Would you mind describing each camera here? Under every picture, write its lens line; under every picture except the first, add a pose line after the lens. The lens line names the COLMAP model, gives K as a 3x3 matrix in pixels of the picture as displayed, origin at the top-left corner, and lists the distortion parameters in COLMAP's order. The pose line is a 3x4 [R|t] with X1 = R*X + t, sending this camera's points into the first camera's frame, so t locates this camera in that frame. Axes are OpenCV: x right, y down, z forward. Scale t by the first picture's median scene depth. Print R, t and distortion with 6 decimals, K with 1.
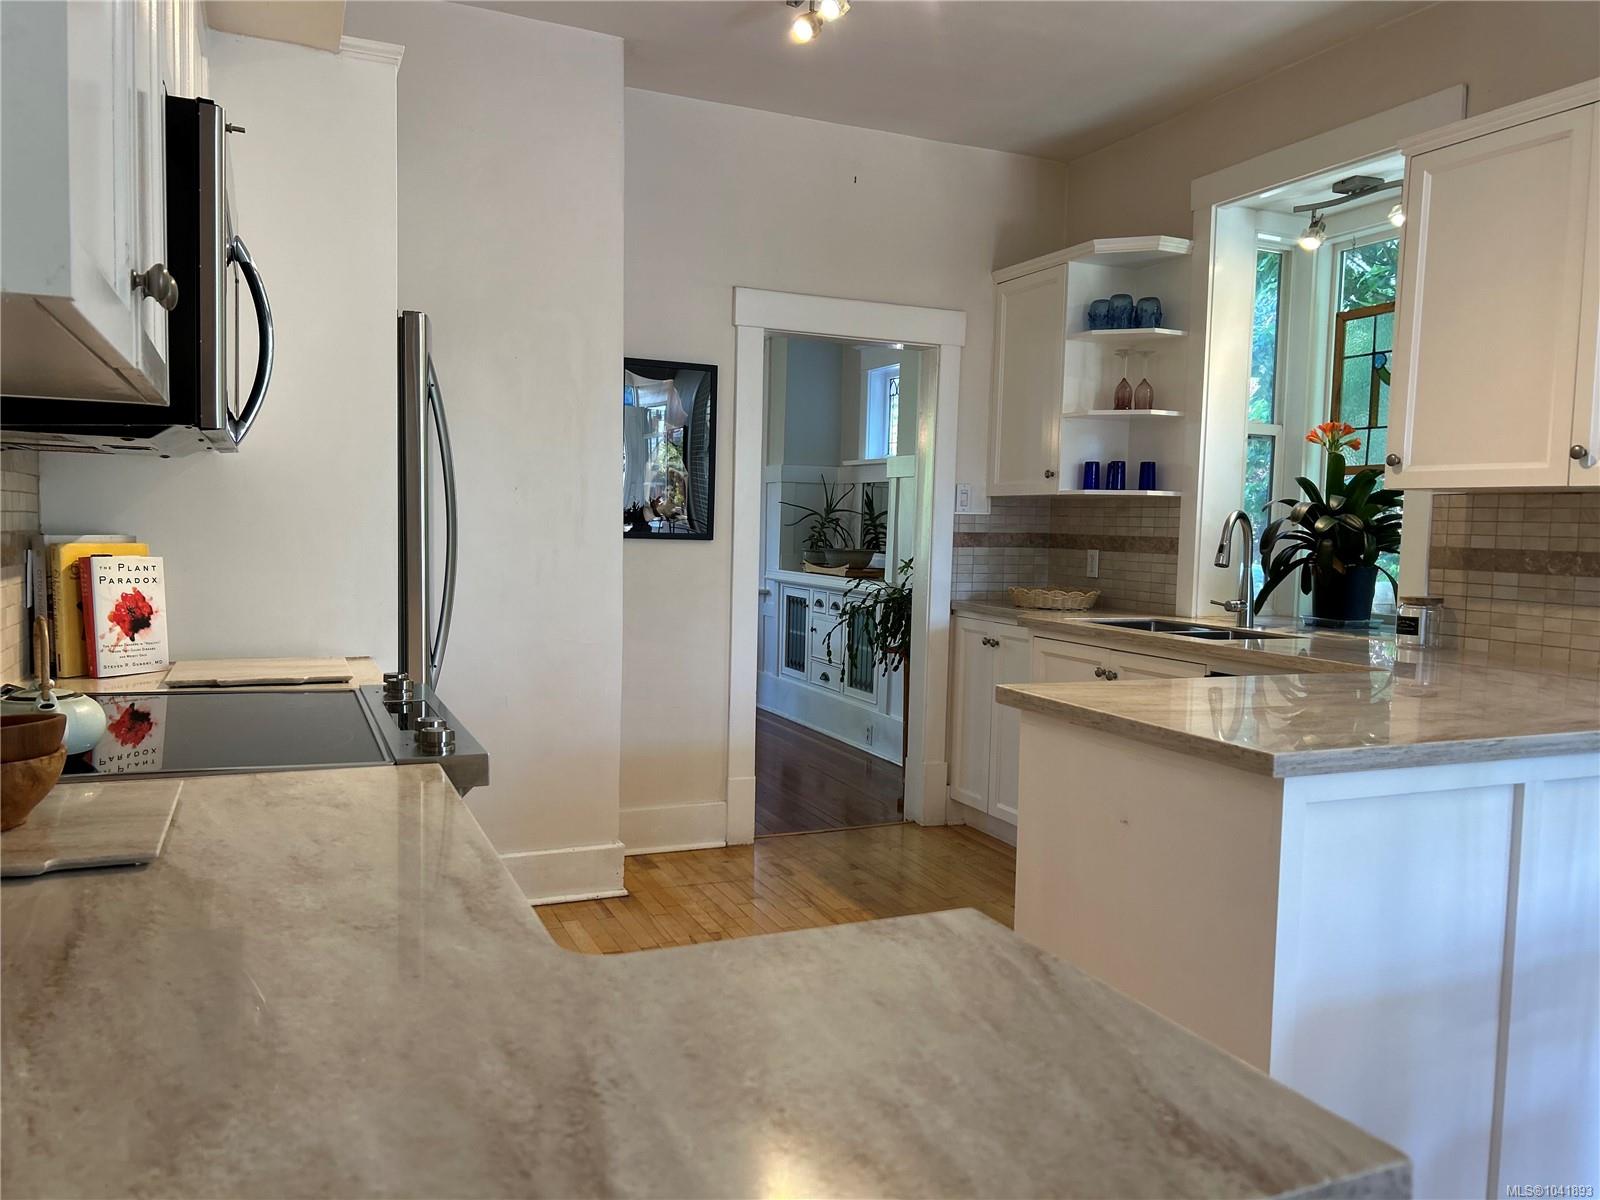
lens RADIAL K [[1208.3, 0, 794.5], [0, 1208.3, 604.5], [0, 0, 1]] dist [0.064333, -0.082398]
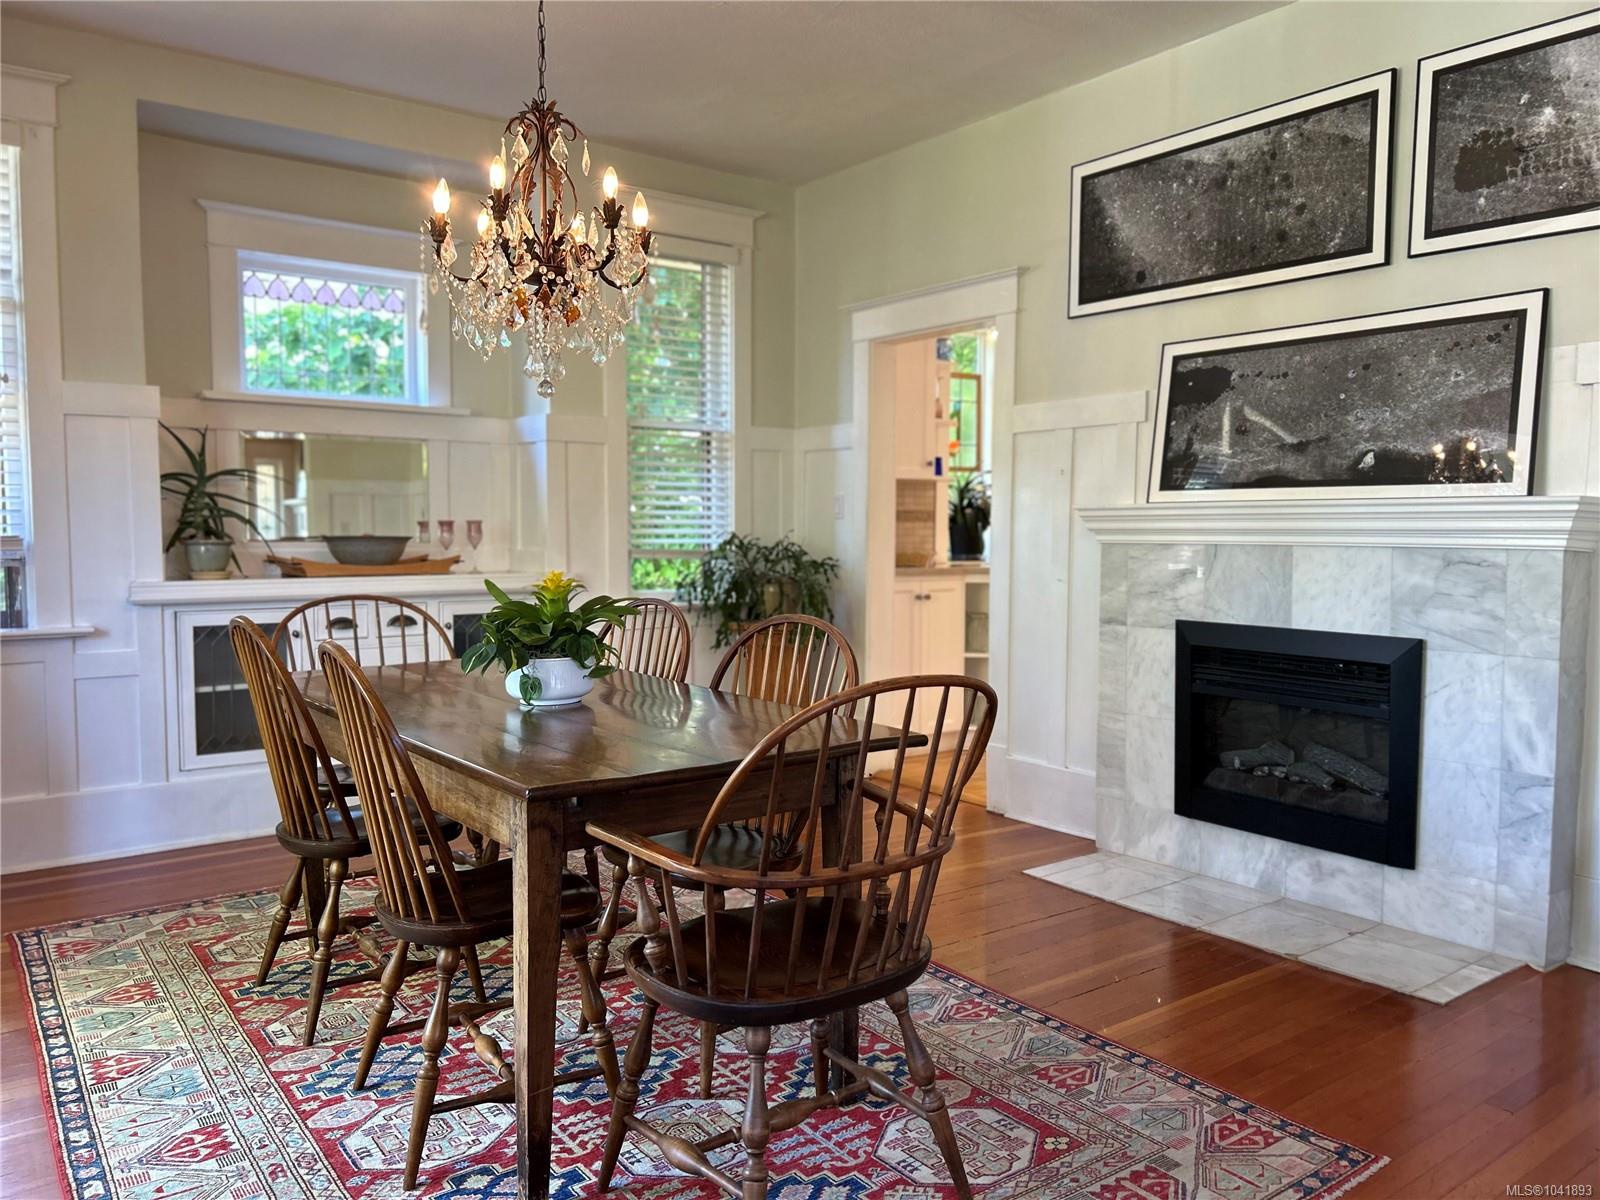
lens RADIAL K [[1208.3, 0, 794.5], [0, 1208.3, 604.5], [0, 0, 1]] dist [0.064333, -0.082398]
pose [[-0.226114, -0.091962, 0.969750, -1.179544], [0.059944, 0.992333, 0.108081, -0.120178], [-0.972255, 0.082569, -0.218868, 1.625395]]
